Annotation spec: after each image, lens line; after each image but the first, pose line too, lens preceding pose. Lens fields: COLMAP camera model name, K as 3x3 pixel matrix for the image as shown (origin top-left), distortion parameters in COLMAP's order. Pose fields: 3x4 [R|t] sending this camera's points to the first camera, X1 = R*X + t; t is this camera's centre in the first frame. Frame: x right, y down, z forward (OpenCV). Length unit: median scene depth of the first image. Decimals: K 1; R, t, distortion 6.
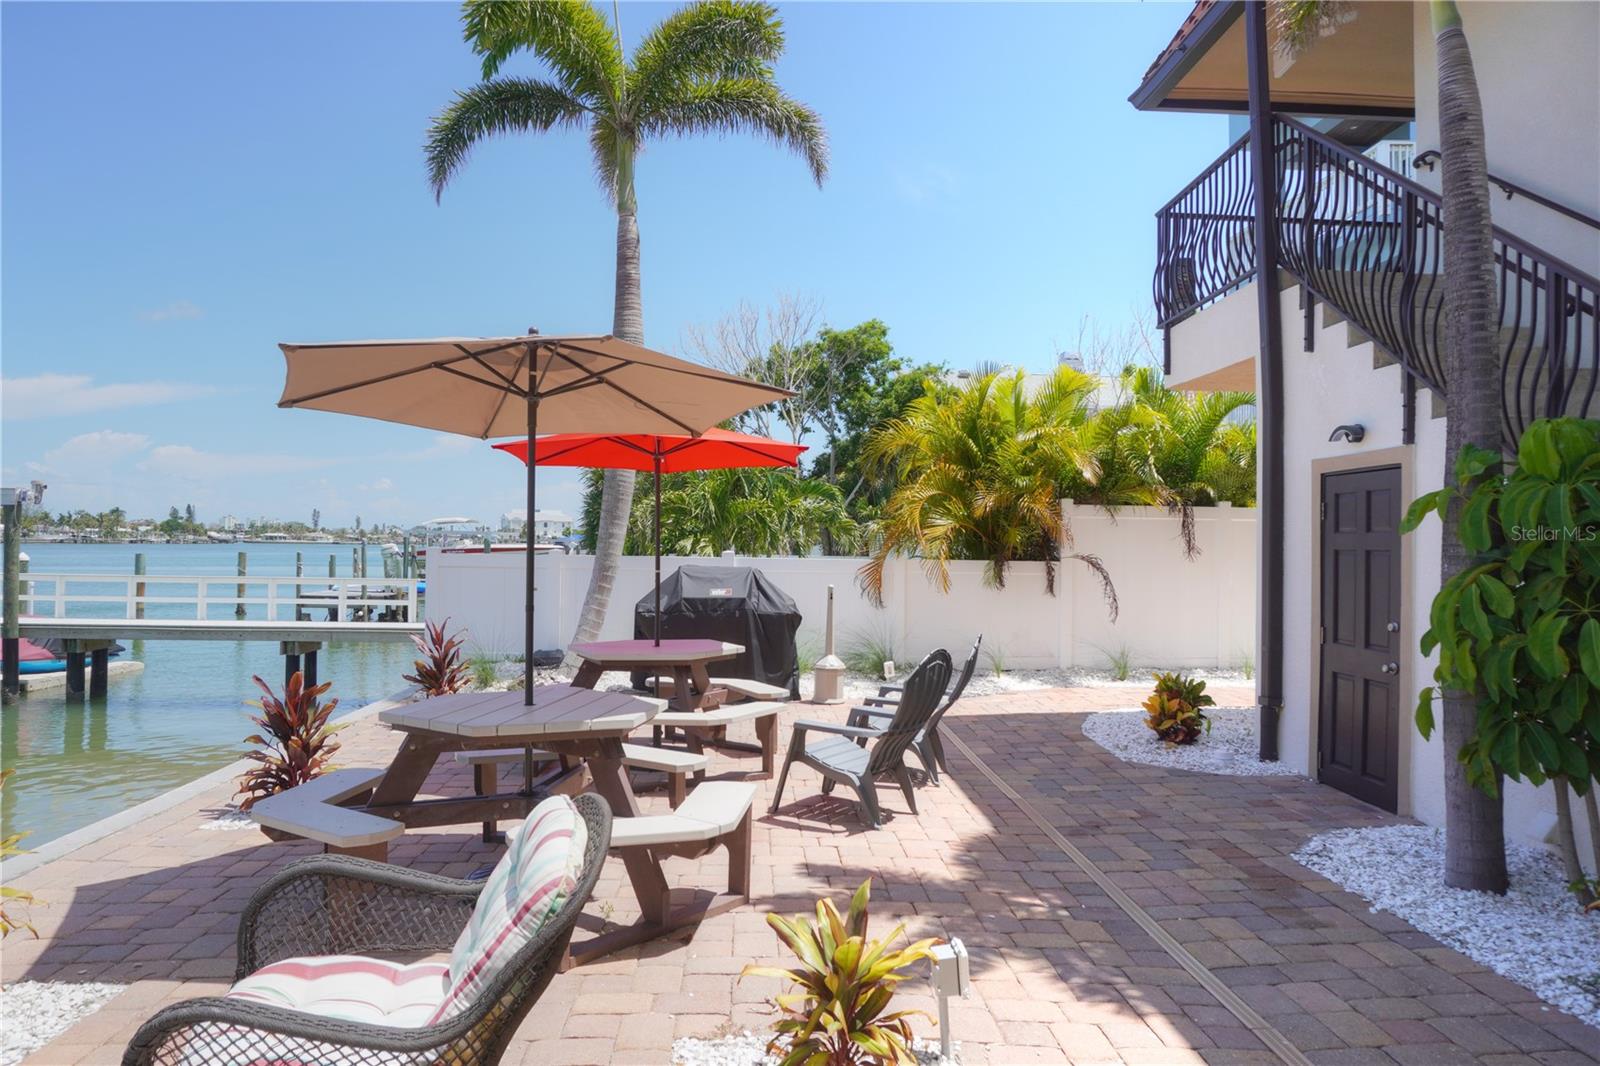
lens RADIAL K [[1075.6, 0, 803.8], [0, 1075.6, 525.6], [0, 0, 1]] dist [-0.043563, 0.027549]
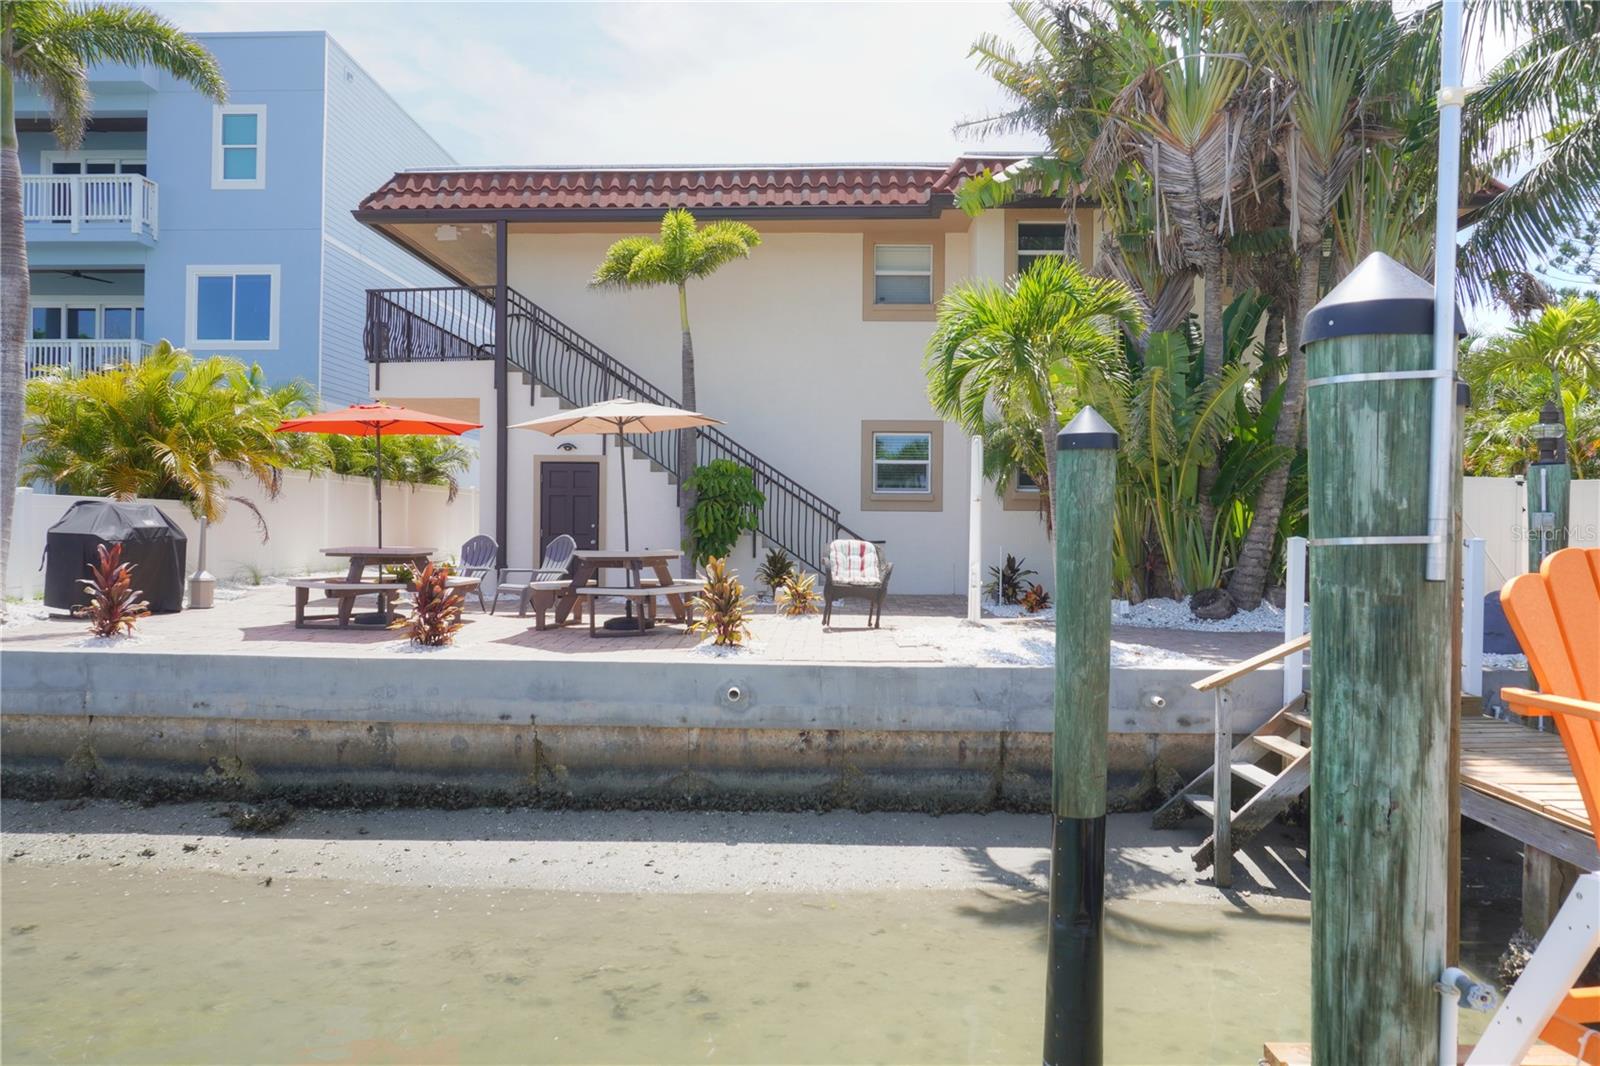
lens RADIAL K [[1075.6, 0, 812.3], [0, 1075.6, 530.3], [0, 0, 1]] dist [-0.043563, 0.027549]
pose [[0.066946, -0.013390, 0.997667, -1.196662], [-0.027697, 0.999500, 0.015273, 0.031231], [-0.997372, -0.028655, 0.066541, 0.190111]]
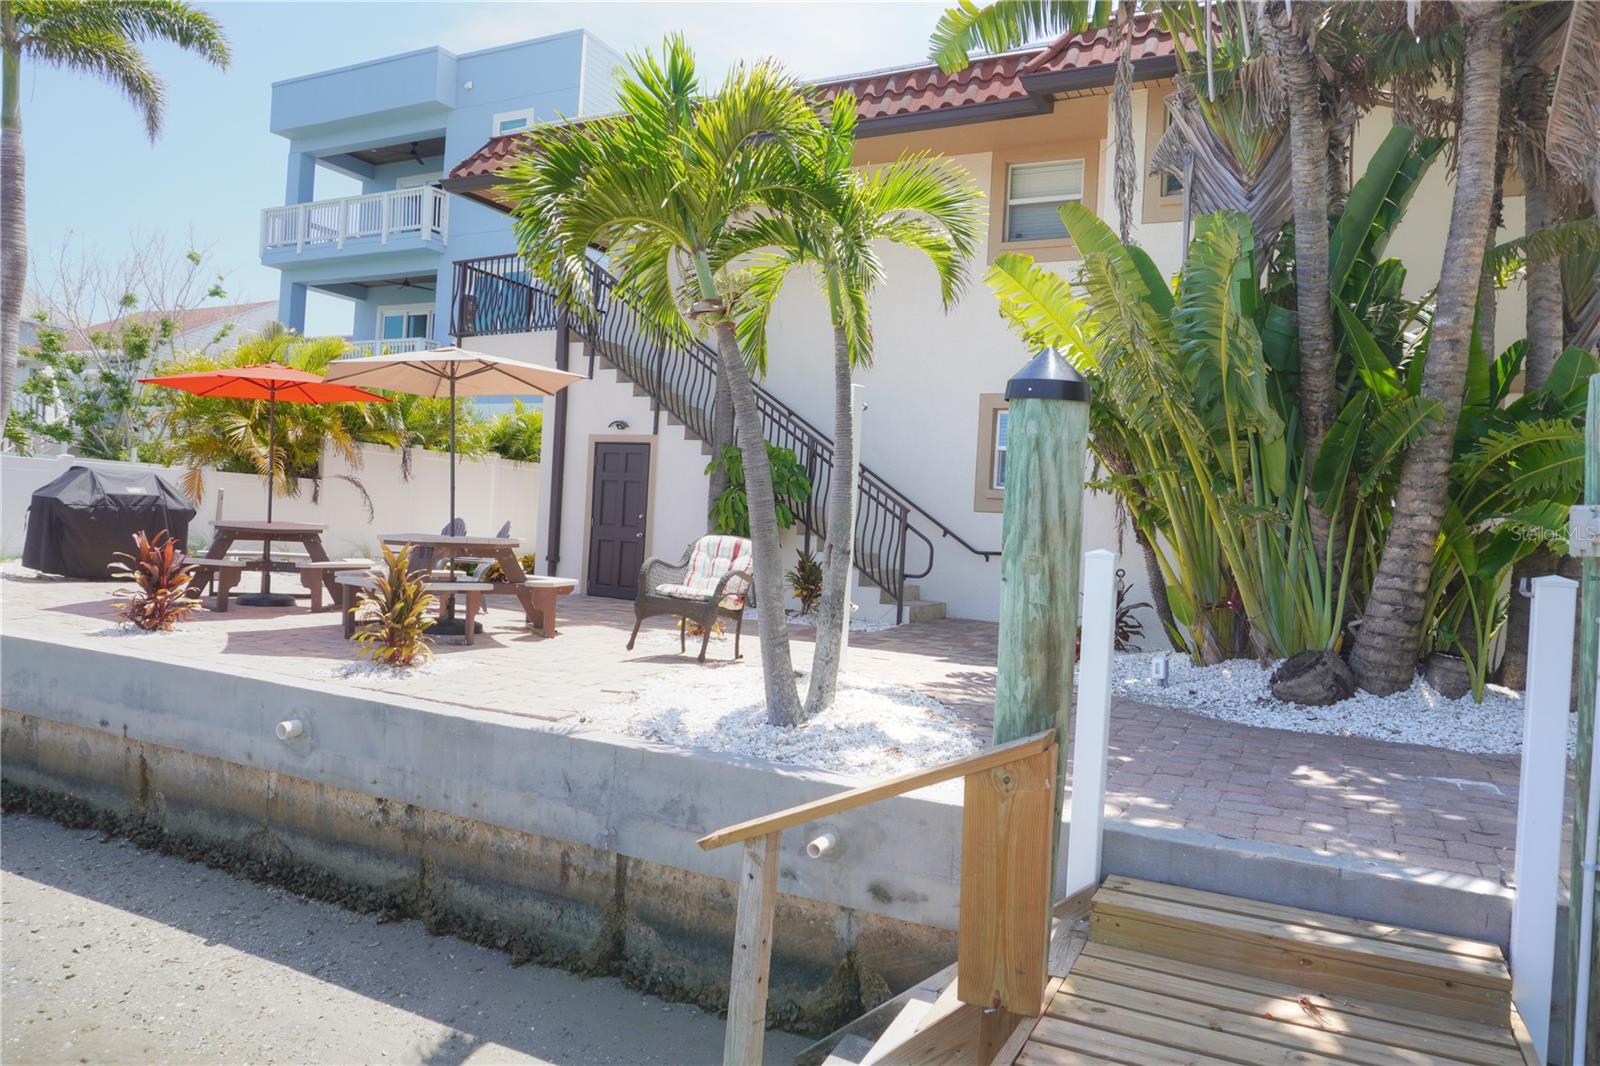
lens RADIAL K [[1075.6, 0, 799.3], [0, 1075.6, 528.4], [0, 0, 1]] dist [-0.043563, 0.027549]
pose [[0.498221, 0.013098, 0.866951, -0.735173], [-0.065377, 0.997607, 0.022499, 0.029203], [-0.864582, -0.067889, 0.497885, -0.235996]]
